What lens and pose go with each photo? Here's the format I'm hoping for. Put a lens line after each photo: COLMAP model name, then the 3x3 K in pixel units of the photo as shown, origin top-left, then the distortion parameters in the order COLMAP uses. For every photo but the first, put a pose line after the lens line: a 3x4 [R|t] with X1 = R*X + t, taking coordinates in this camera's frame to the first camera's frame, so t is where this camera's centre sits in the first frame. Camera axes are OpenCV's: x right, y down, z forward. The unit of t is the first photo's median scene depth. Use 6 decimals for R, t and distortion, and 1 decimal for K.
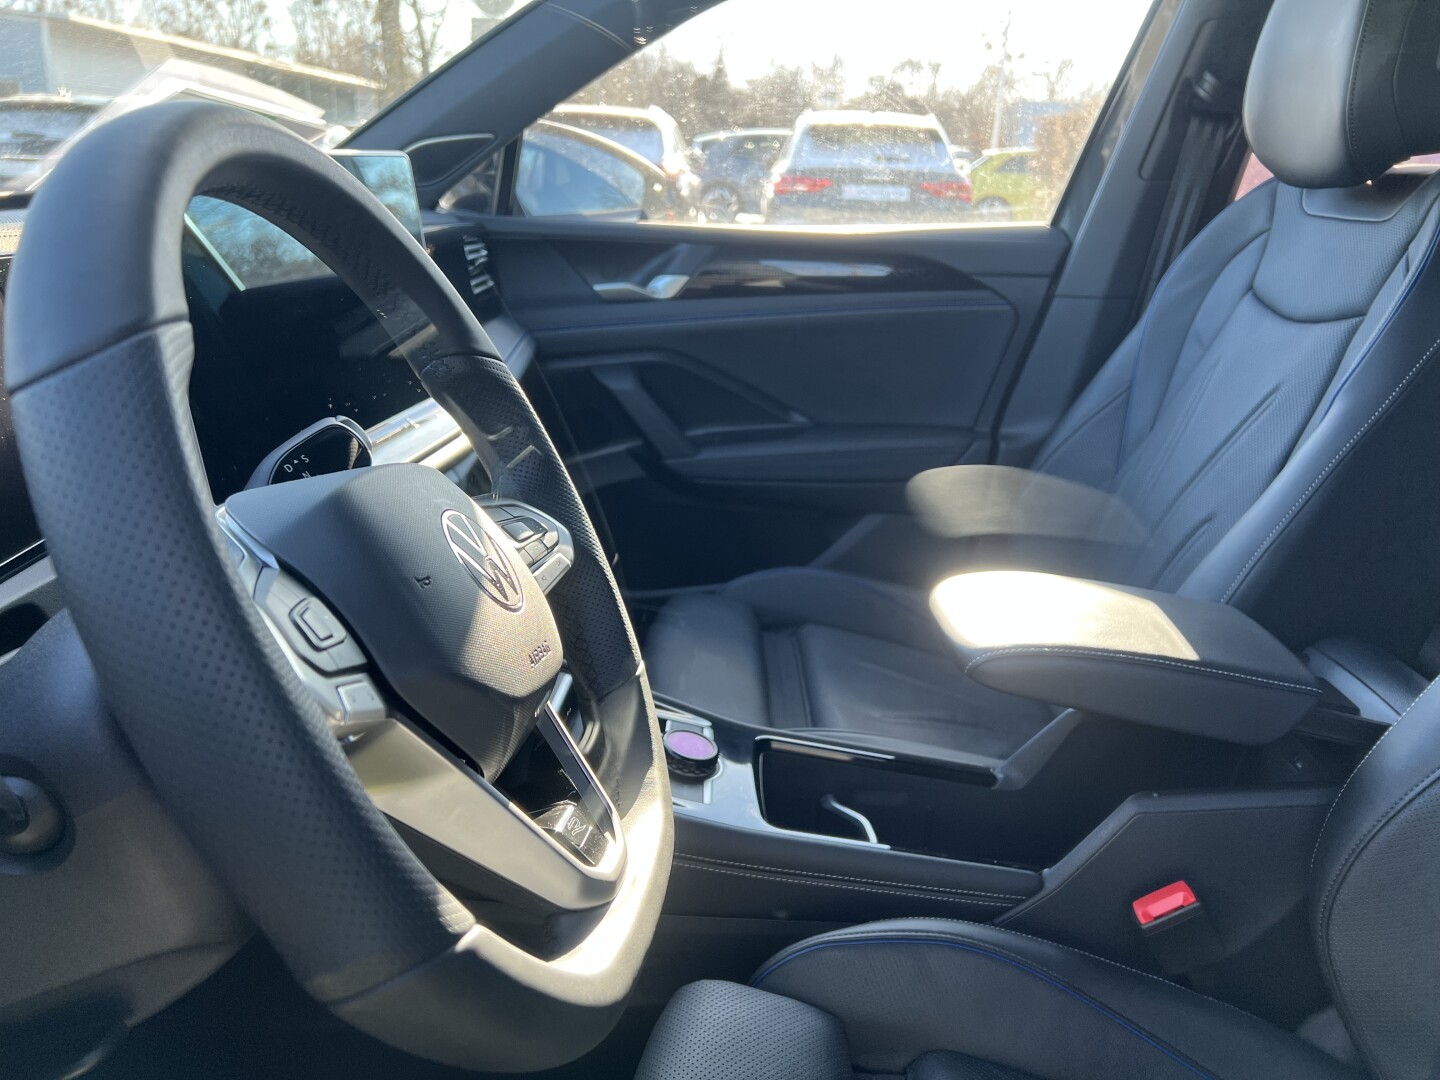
lens RADIAL K [[1071.0, 0, 731.9], [0, 1071.0, 537.0], [0, 0, 1]] dist [0.064012, -0.081422]
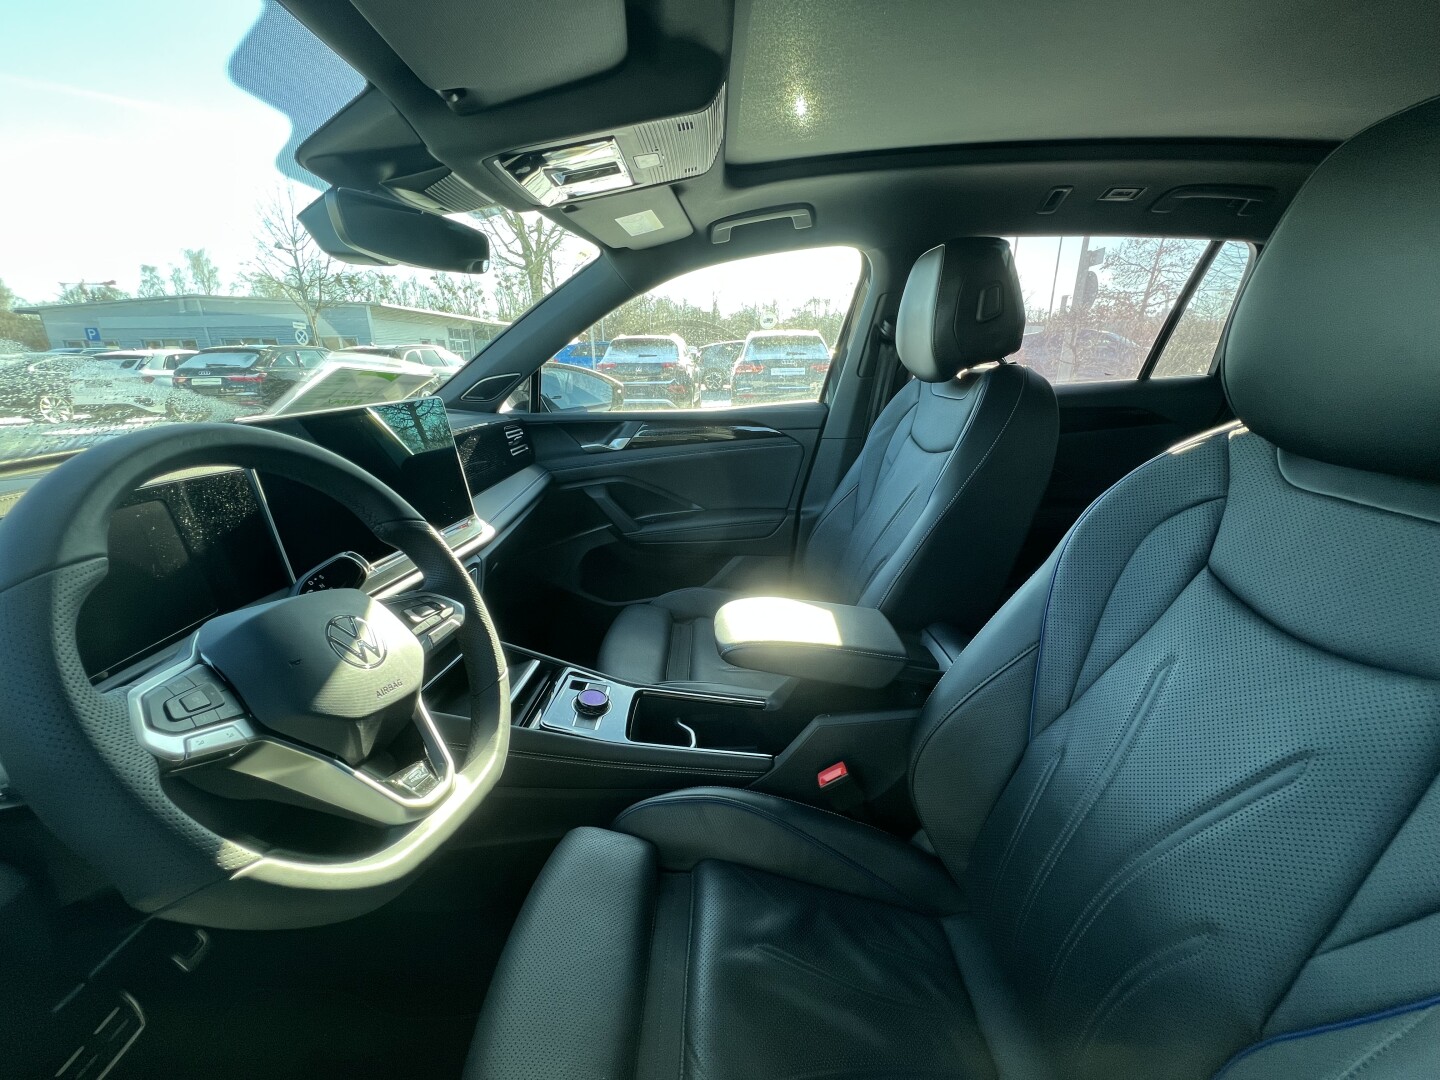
lens RADIAL K [[563.7, 0, 714.3], [0, 563.7, 543.6], [0, 0, 1]] dist [0.006601, -0.000035]
pose [[0.998317, -0.048418, -0.031908, 0.143130], [0.047942, 0.998730, -0.015504, -0.034351], [0.032618, 0.013949, 0.999371, 0.002003]]
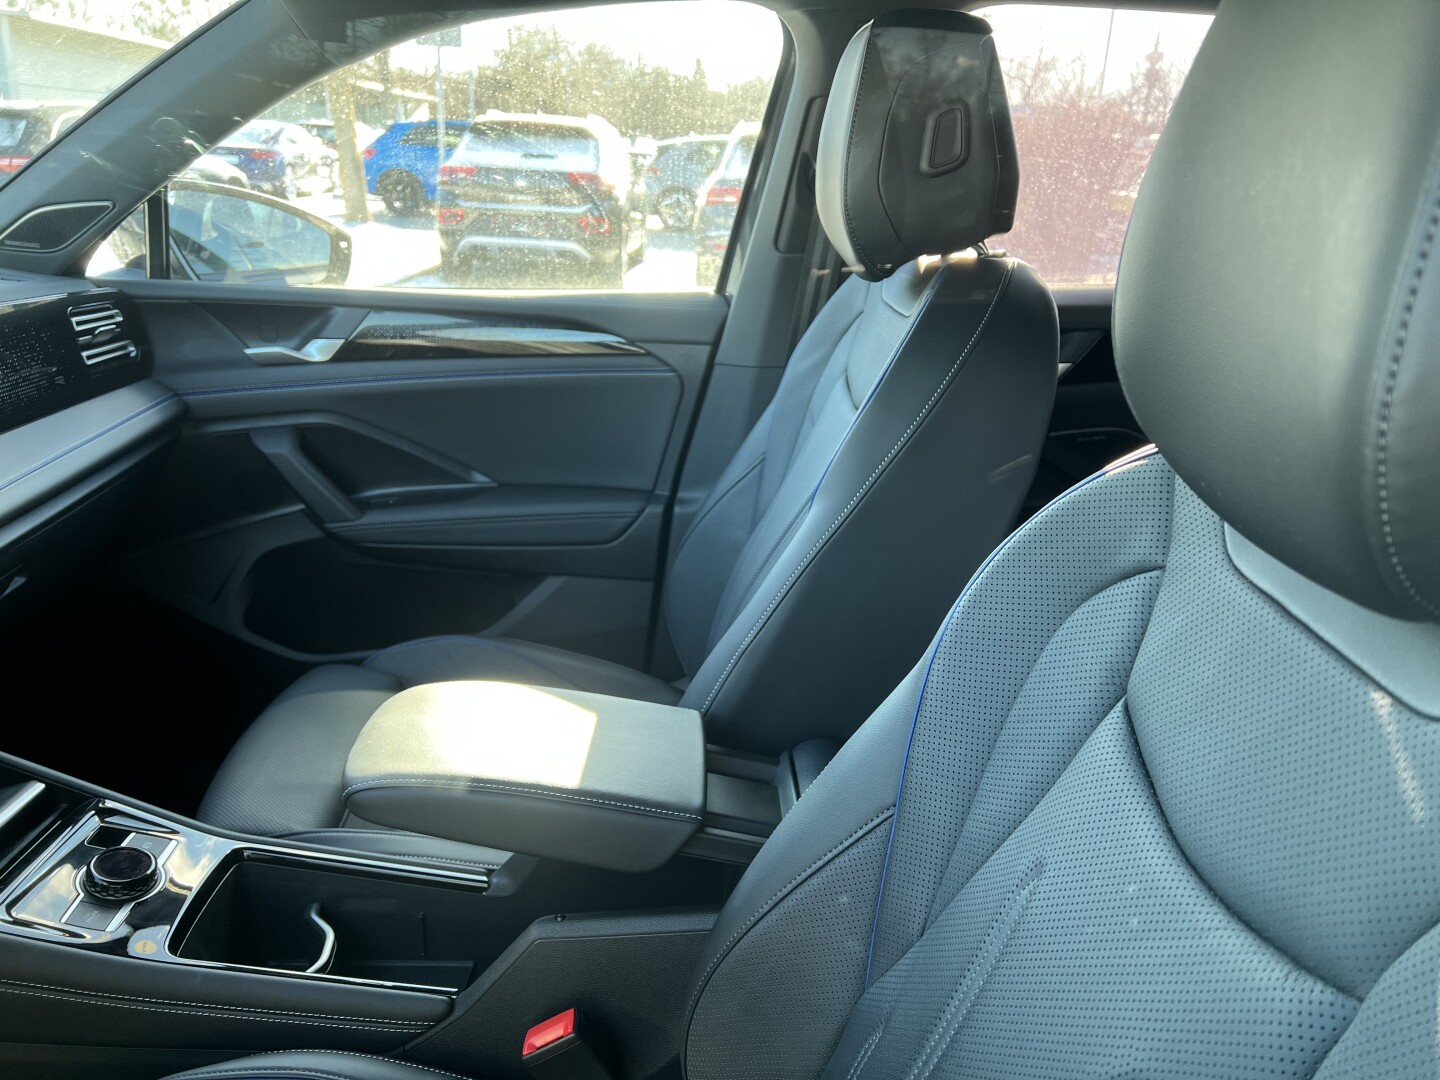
lens RADIAL K [[1068.4, 0, 718.0], [0, 1068.4, 544.4], [0, 0, 1]] dist [0.049863, -0.050321]
pose [[0.999937, 0.001091, 0.011172, 0.315611], [-0.001154, 0.999983, 0.005699, -0.066390], [-0.011166, -0.005712, 0.999921, 0.008361]]
